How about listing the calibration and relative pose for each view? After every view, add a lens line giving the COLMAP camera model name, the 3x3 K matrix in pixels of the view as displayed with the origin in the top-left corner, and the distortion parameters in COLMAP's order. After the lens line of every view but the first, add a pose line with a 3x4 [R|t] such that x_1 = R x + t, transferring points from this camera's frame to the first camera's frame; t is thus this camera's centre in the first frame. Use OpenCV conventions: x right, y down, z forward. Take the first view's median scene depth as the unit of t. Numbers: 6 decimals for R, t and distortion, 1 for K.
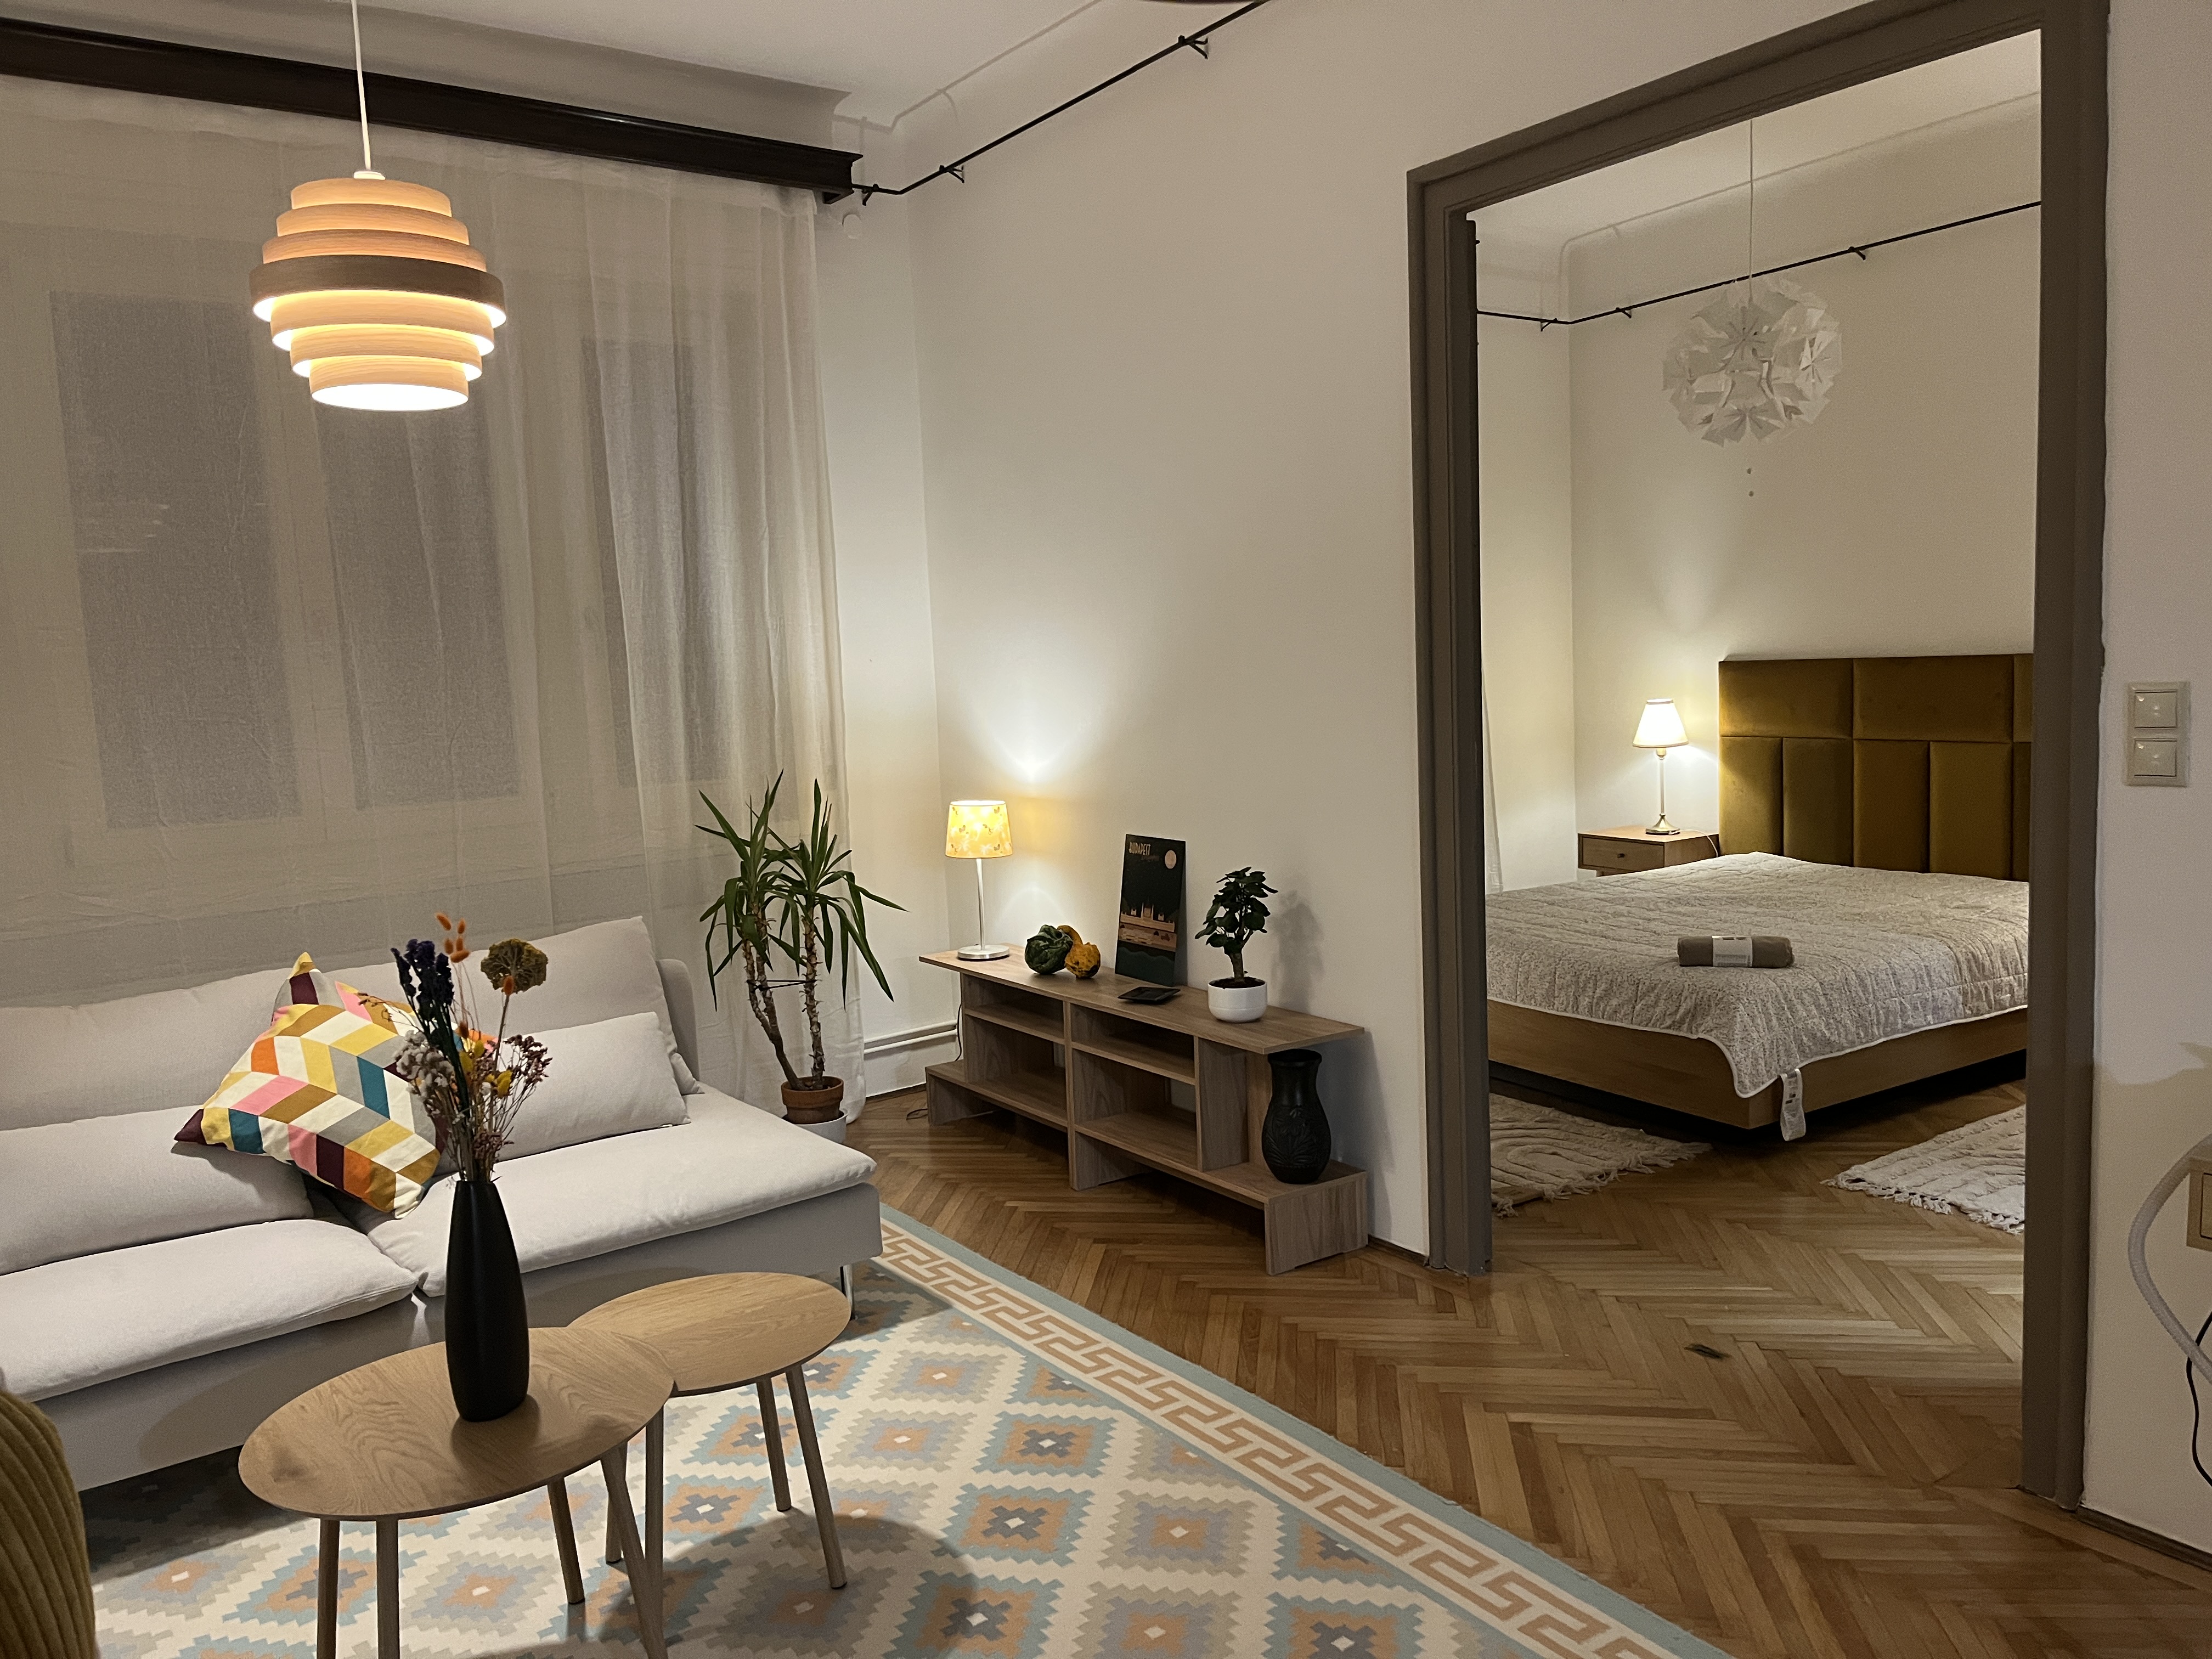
lens RADIAL K [[1689.2, 0, 1106.0], [0, 1689.2, 829.5], [0, 0, 1]] dist [-0.026216, 0.155619]
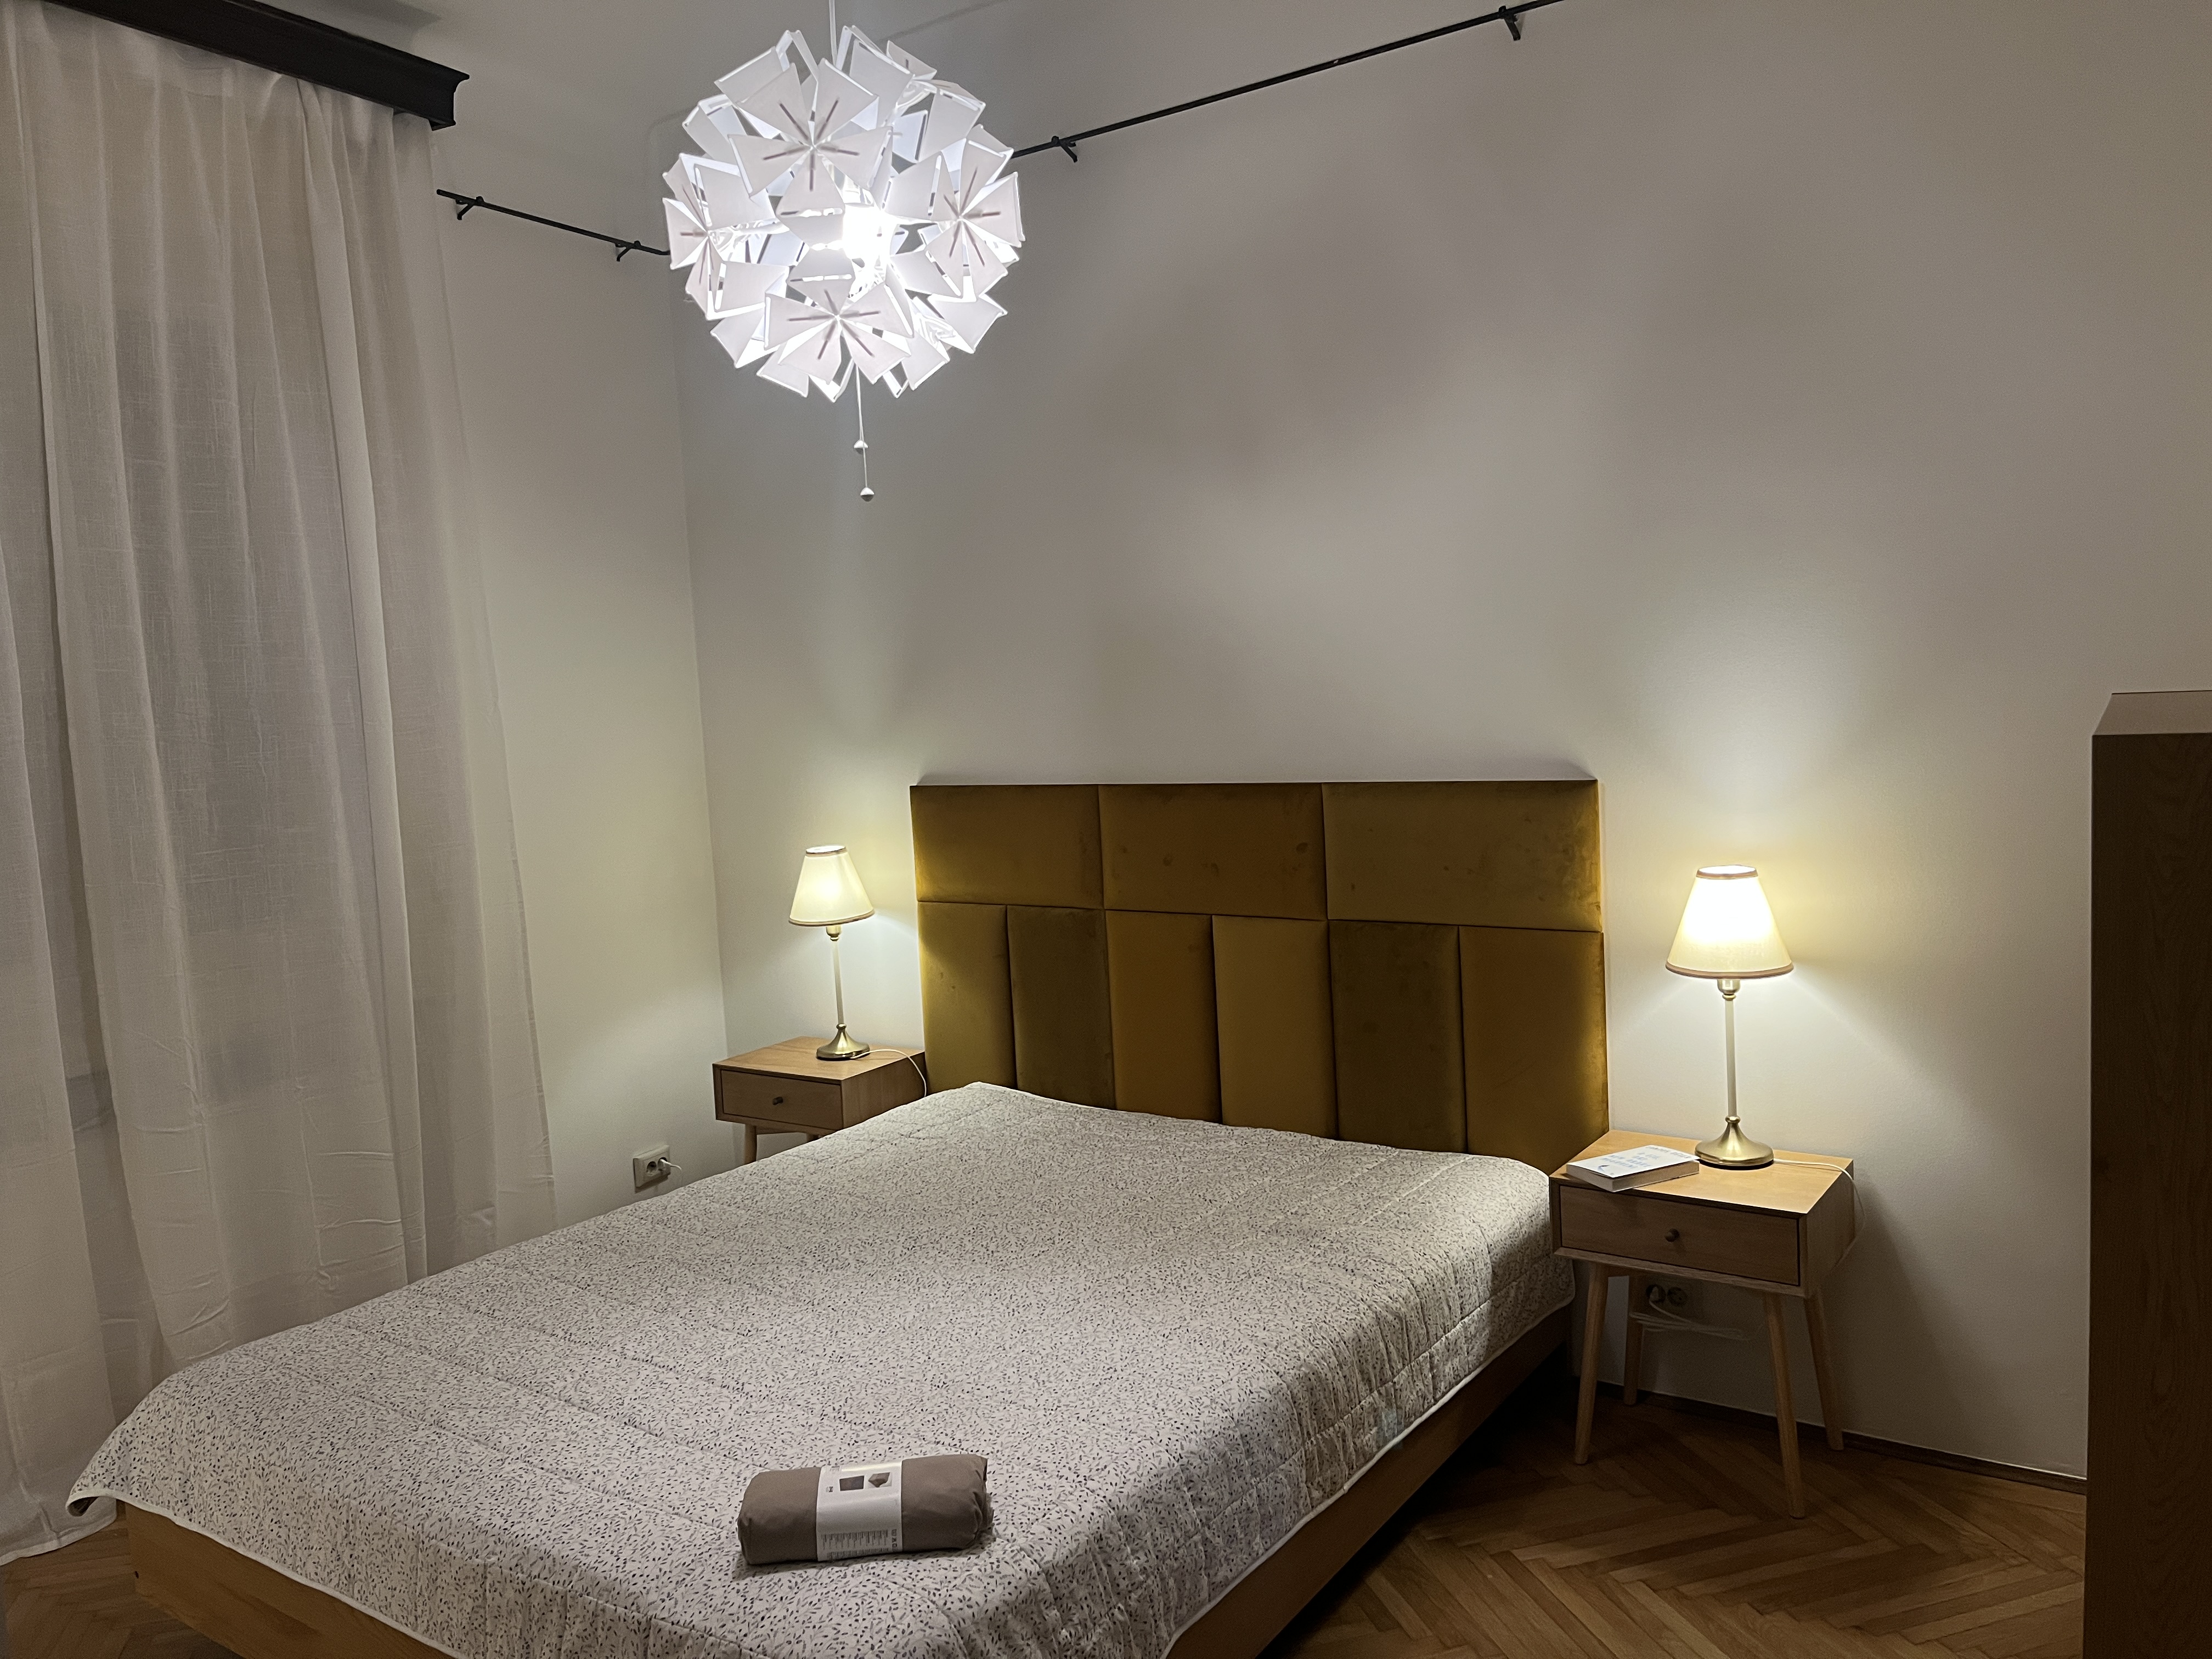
lens RADIAL K [[1689.2, 0, 1106.0], [0, 1689.2, 829.5], [0, 0, 1]] dist [-0.026216, 0.155619]
pose [[0.919403, -0.037067, 0.391567, 0.183326], [0.051580, 0.998314, -0.026607, -0.063516], [-0.389920, 0.044659, 0.919765, 0.390425]]
